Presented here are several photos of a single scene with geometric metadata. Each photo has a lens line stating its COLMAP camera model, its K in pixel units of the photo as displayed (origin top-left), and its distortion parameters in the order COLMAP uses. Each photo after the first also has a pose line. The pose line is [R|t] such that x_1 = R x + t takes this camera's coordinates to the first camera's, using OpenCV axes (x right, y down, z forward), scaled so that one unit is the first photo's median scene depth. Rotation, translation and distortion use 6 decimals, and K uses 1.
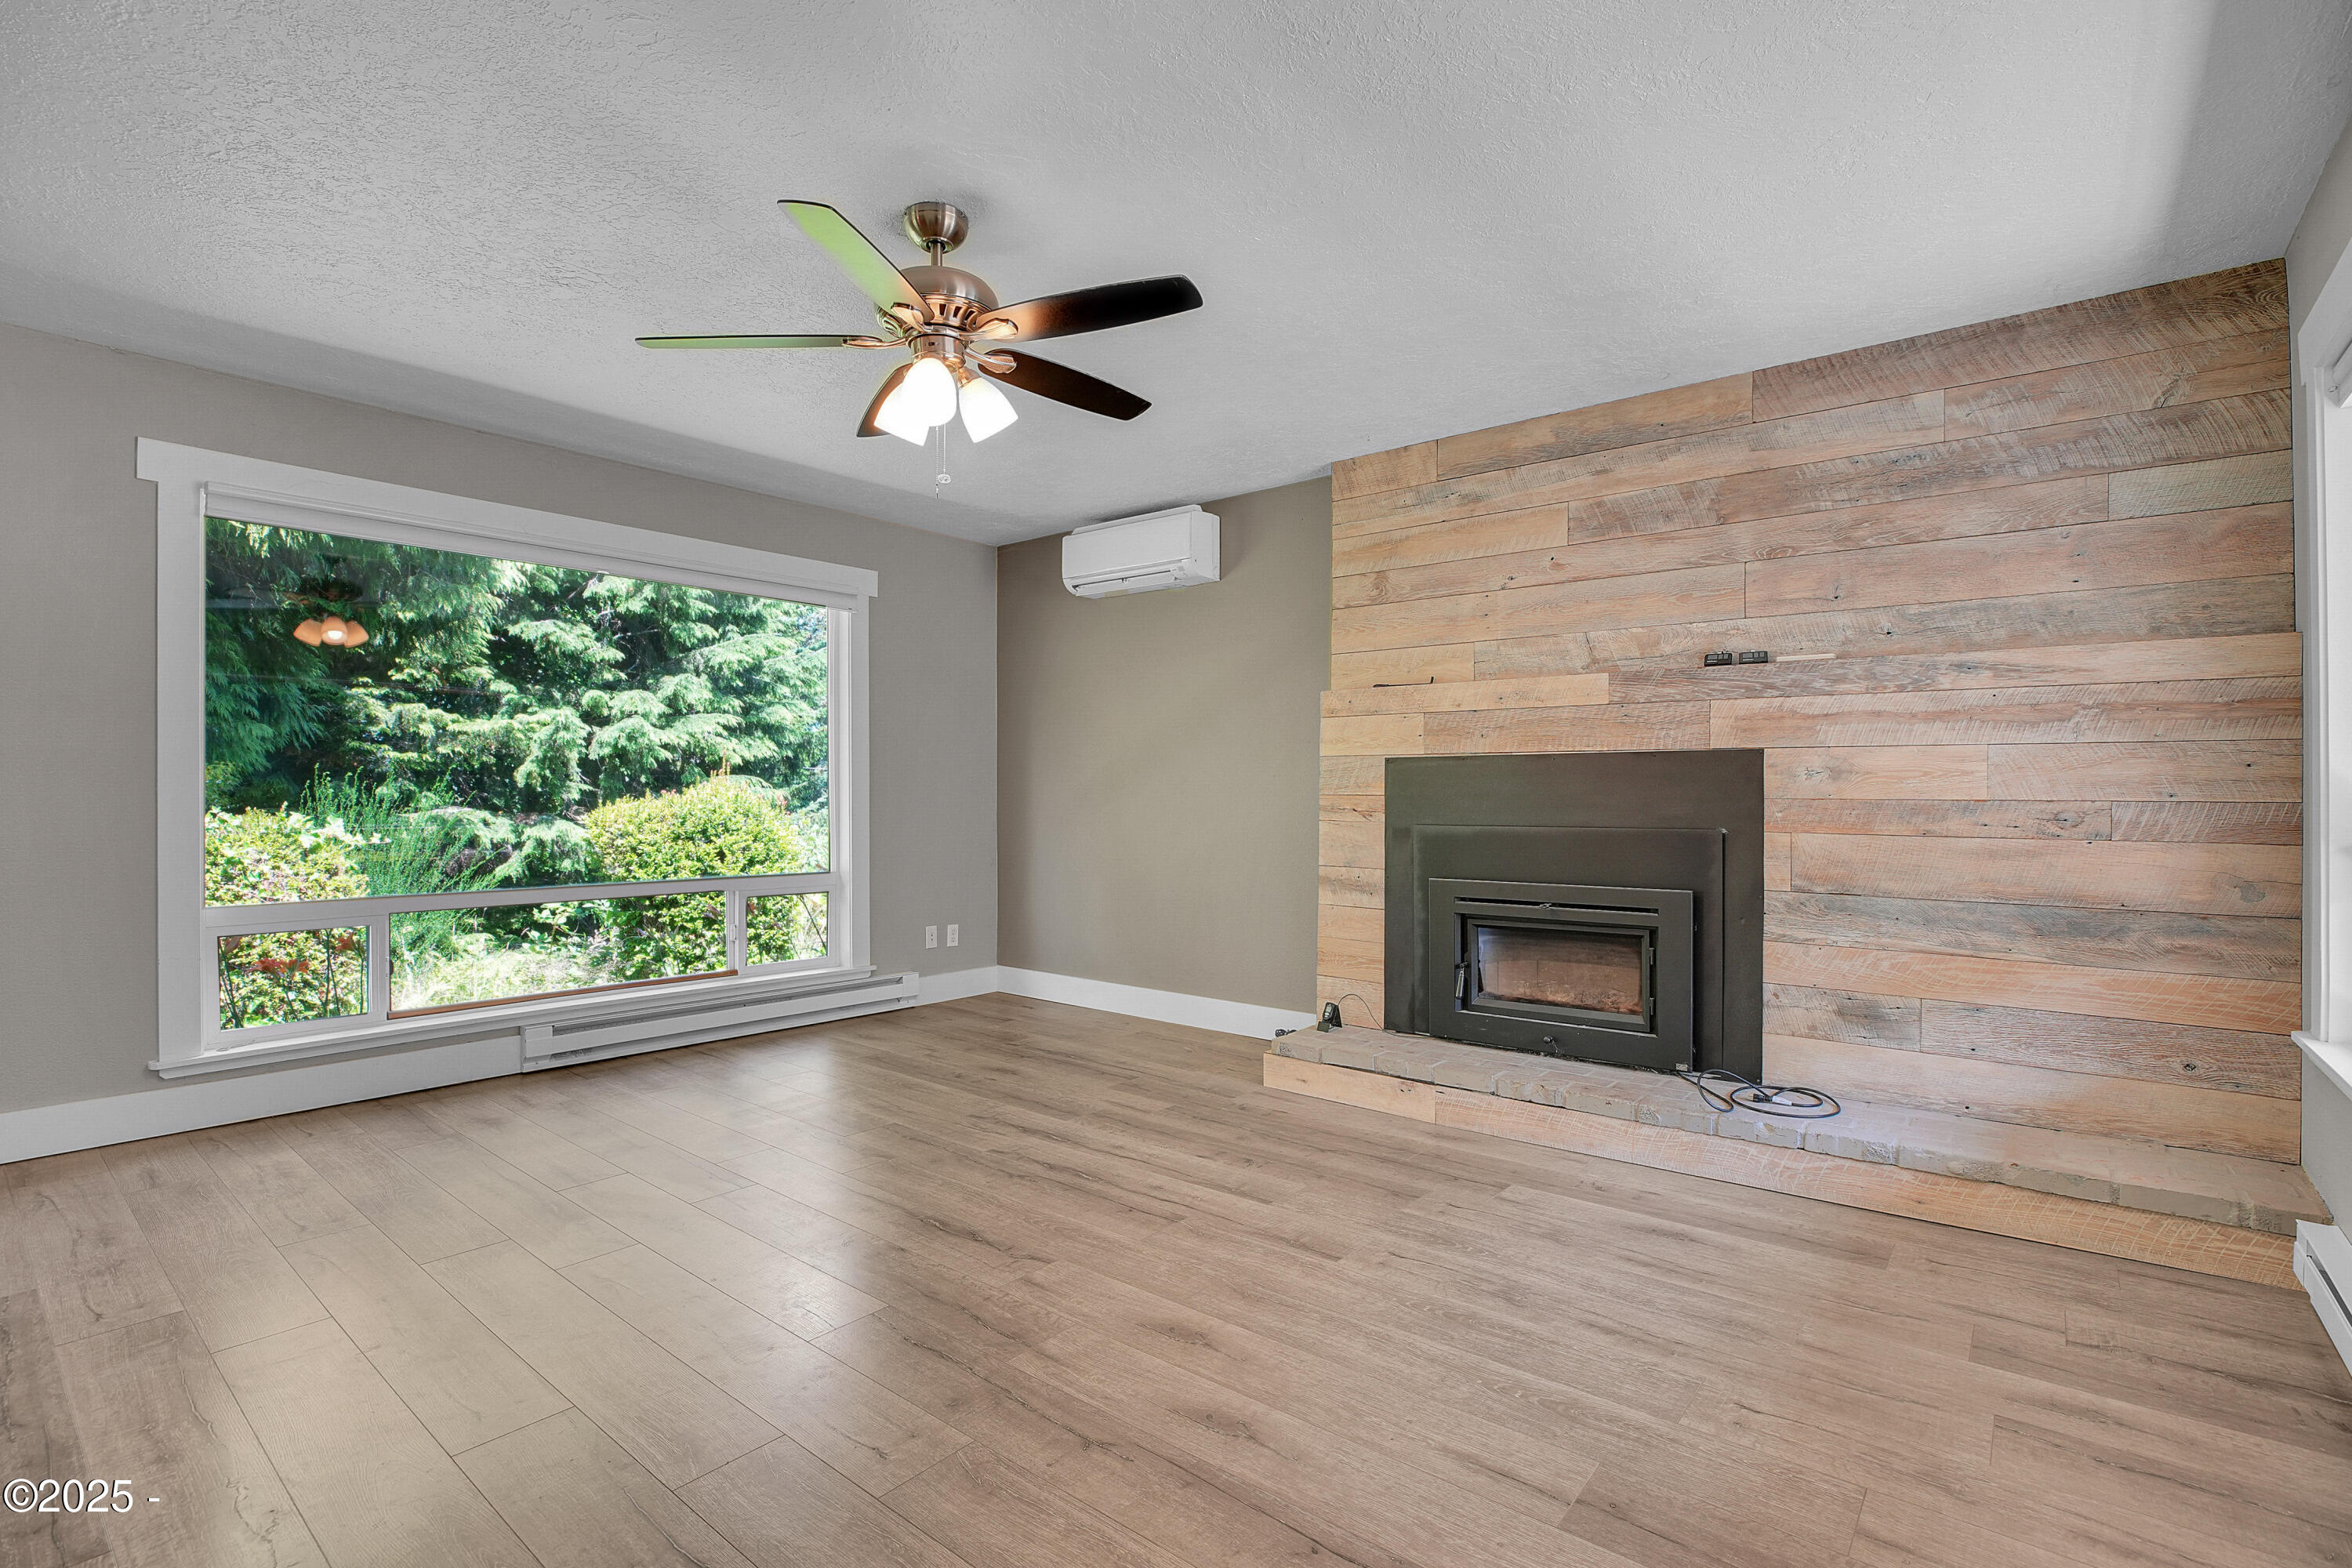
lens RADIAL K [[1089.2, 0, 1165.3], [0, 1089.2, 787.6], [0, 0, 1]] dist [-0.045406, 0.012965]
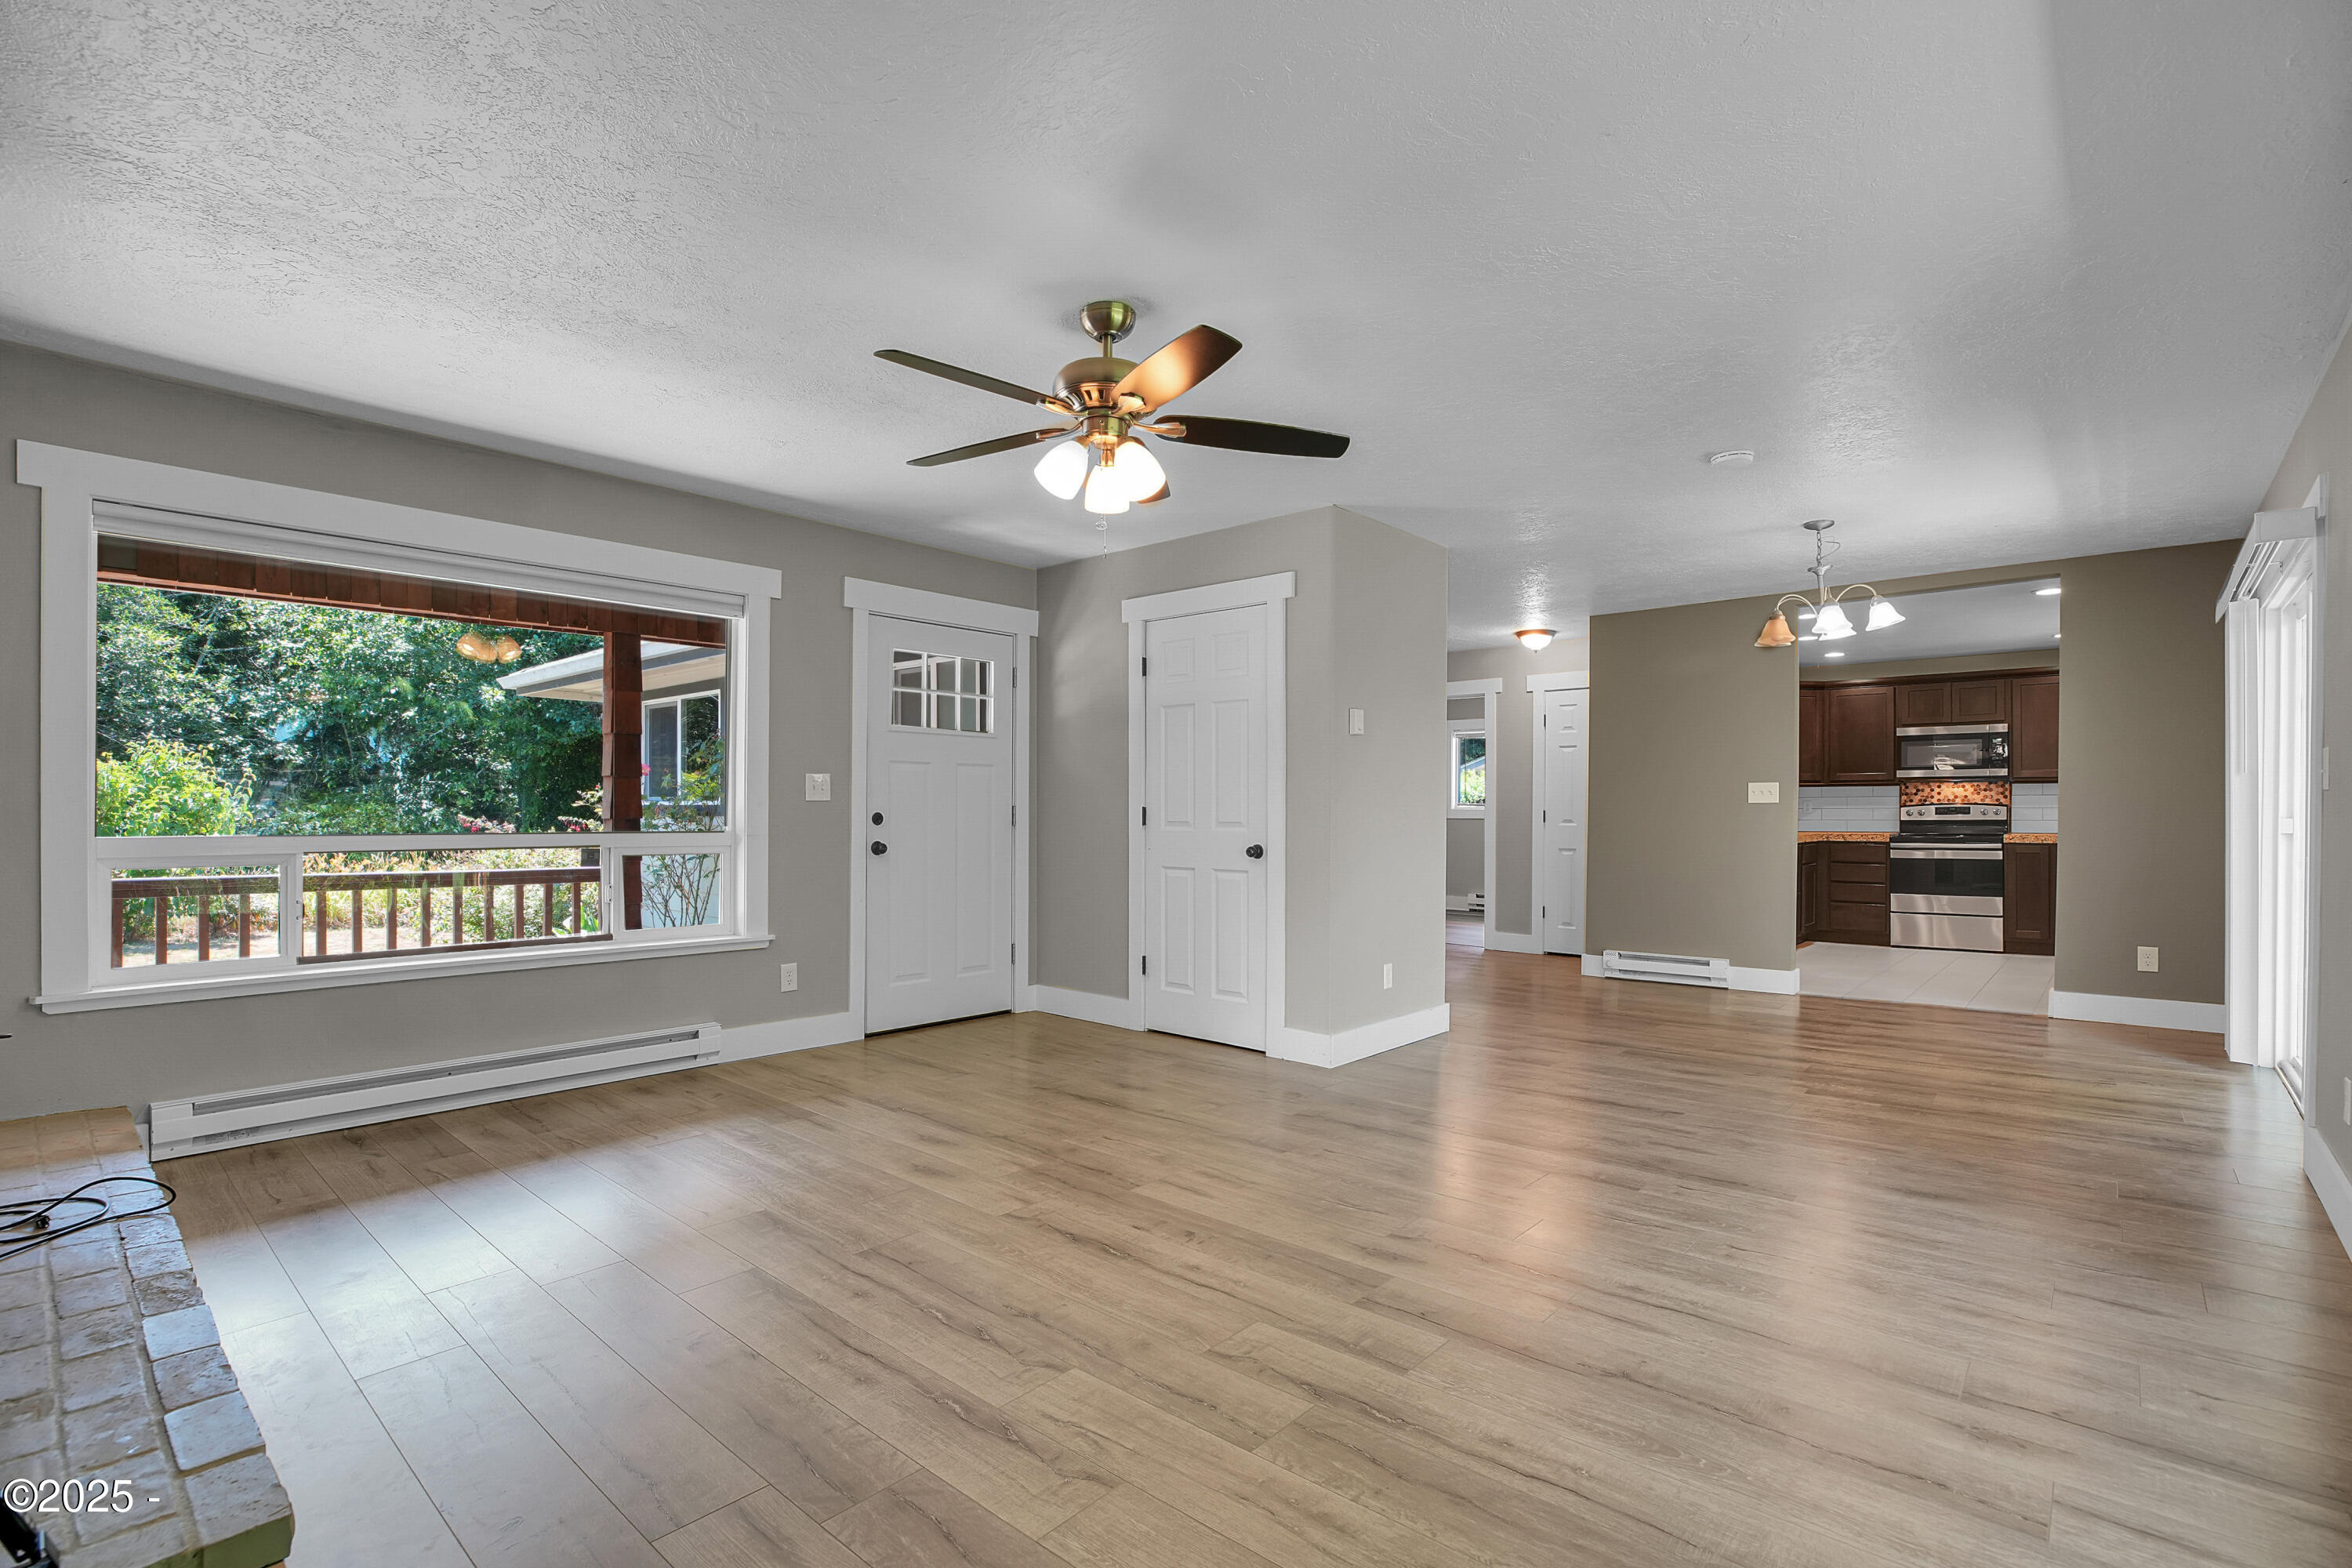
lens RADIAL K [[1091.0, 0, 1161.6], [0, 1091.0, 811.5], [0, 0, 1]] dist [-0.046287, 0.011823]
pose [[-0.999101, -0.004393, 0.042160, -0.241990], [-0.004434, 0.999990, -0.000895, 0.001006], [-0.042156, -0.001081, -0.999110, 1.624025]]
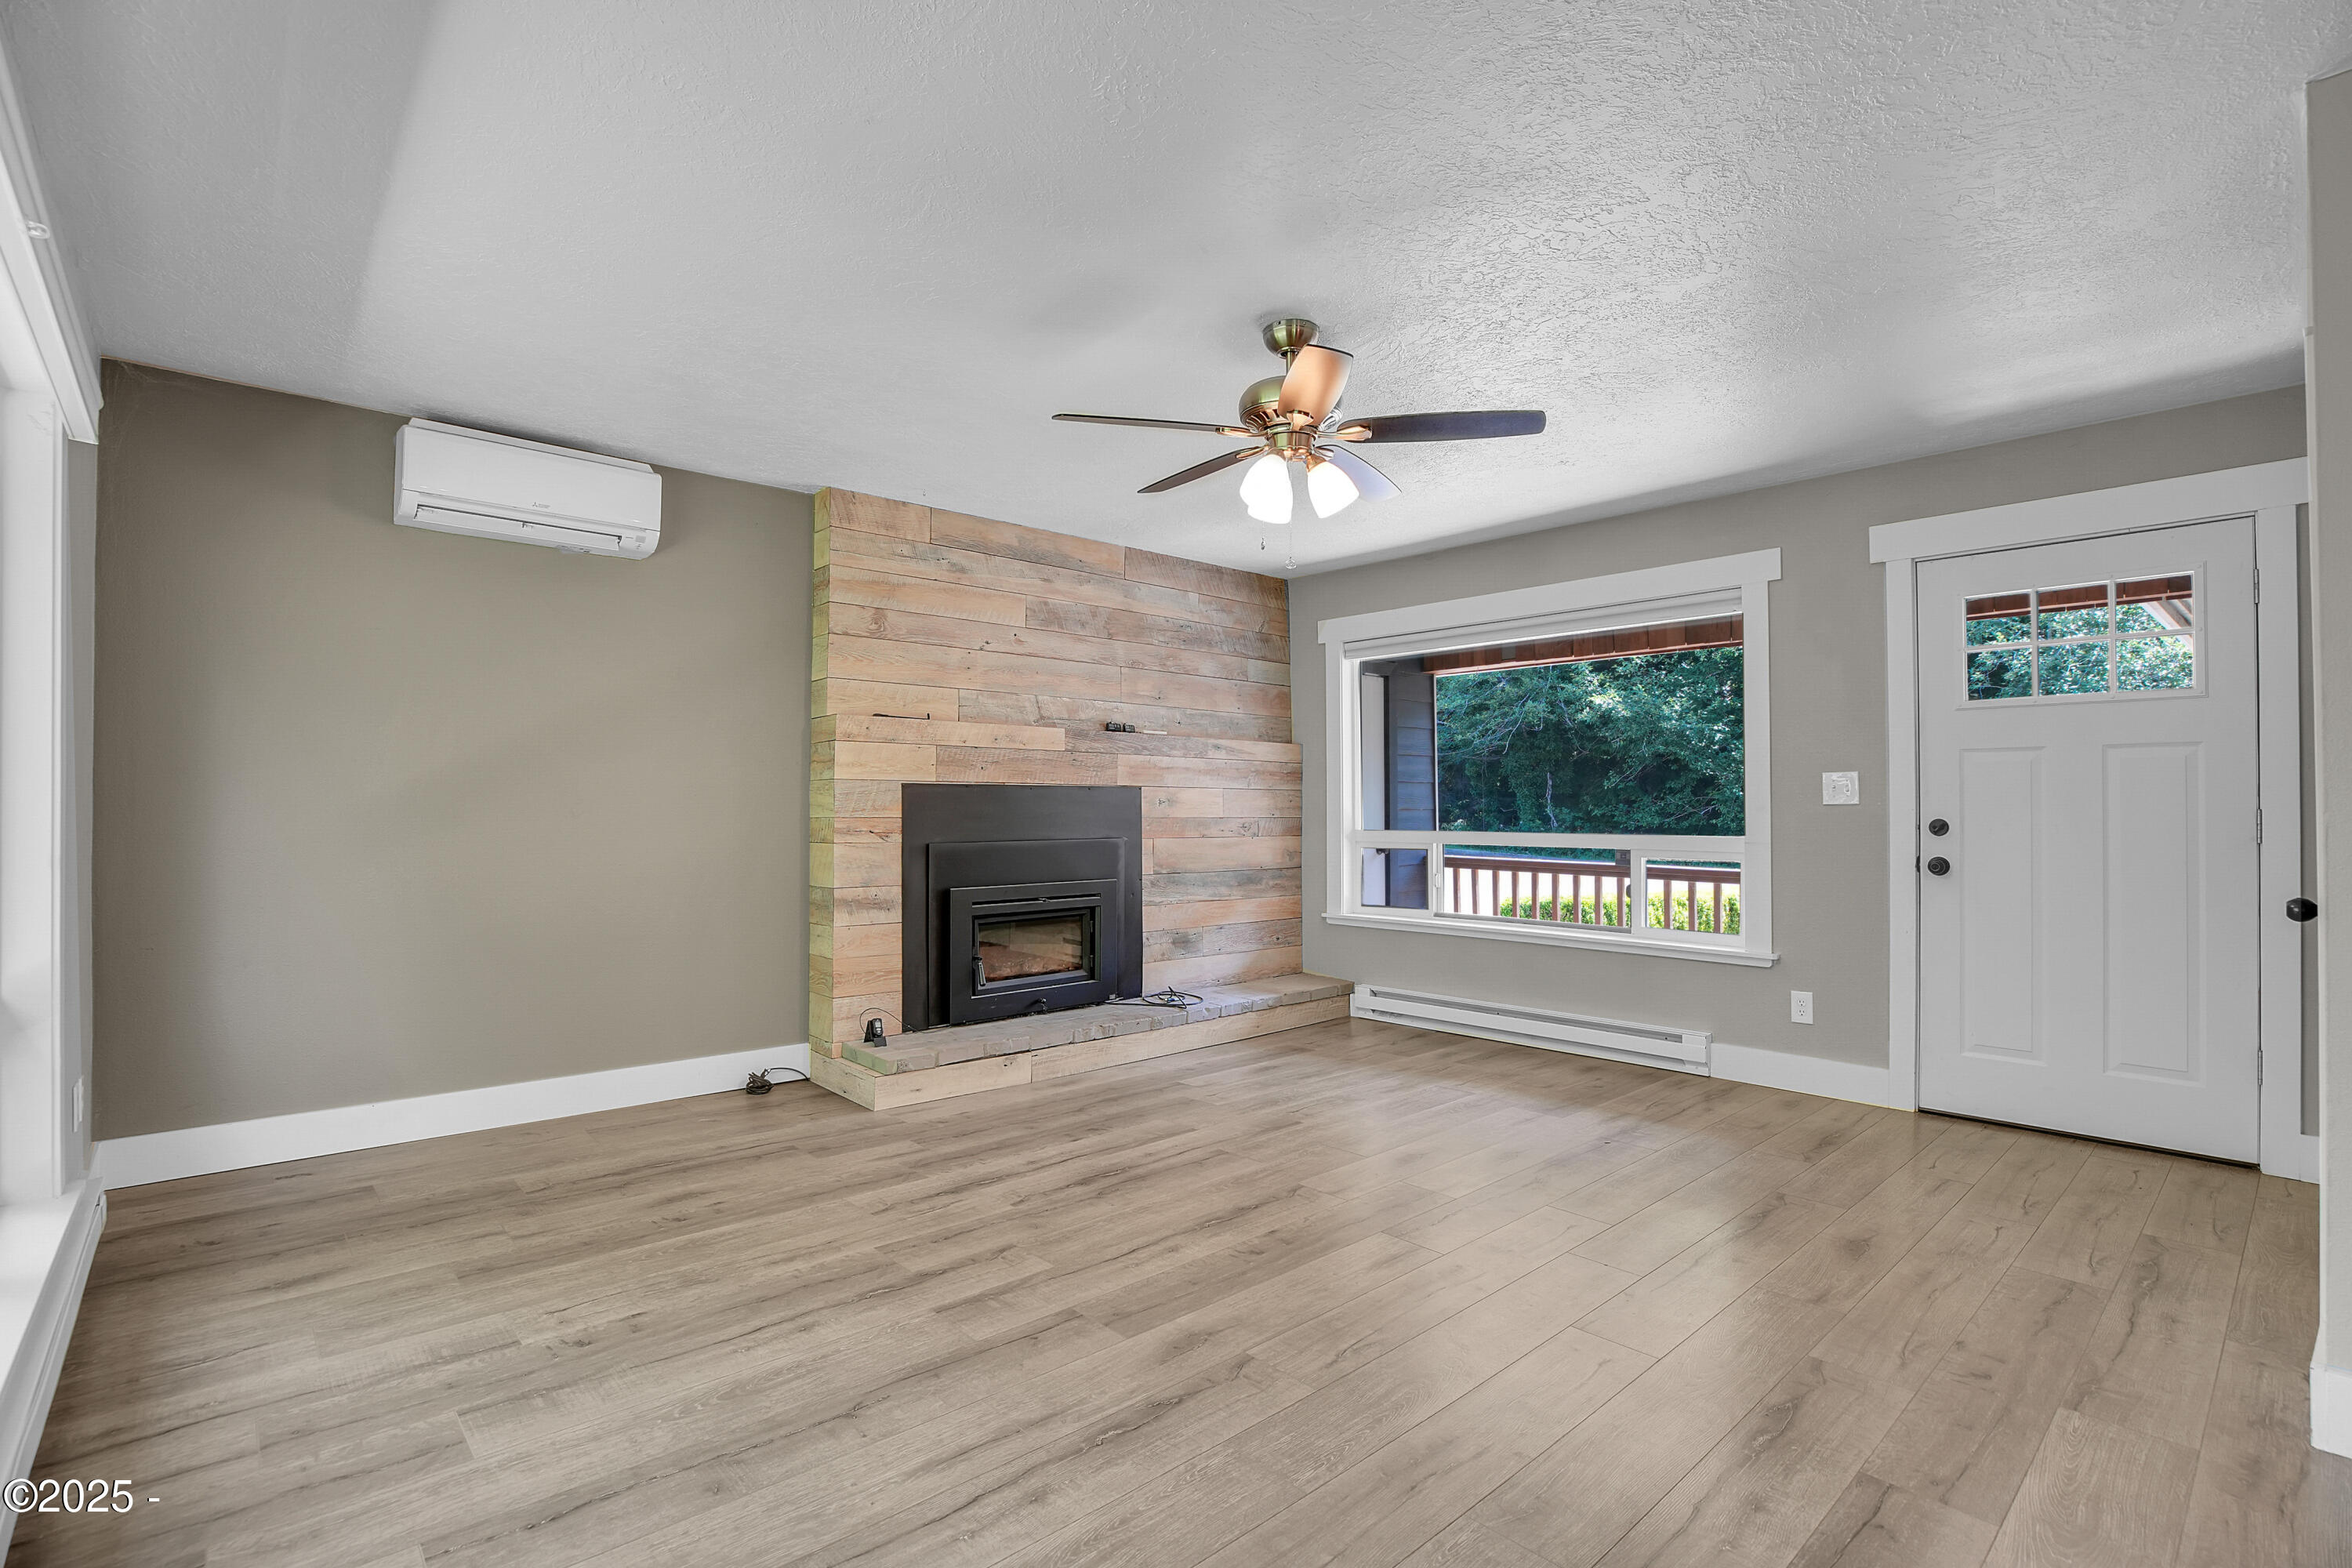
lens RADIAL K [[1089.2, 0, 1165.3], [0, 1089.2, 787.6], [0, 0, 1]] dist [-0.045406, 0.012965]
pose [[0.148027, 0.017395, 0.988830, -1.052951], [-0.005399, 0.999845, -0.016780, -0.007761], [-0.988969, -0.002855, 0.148098, 0.726555]]
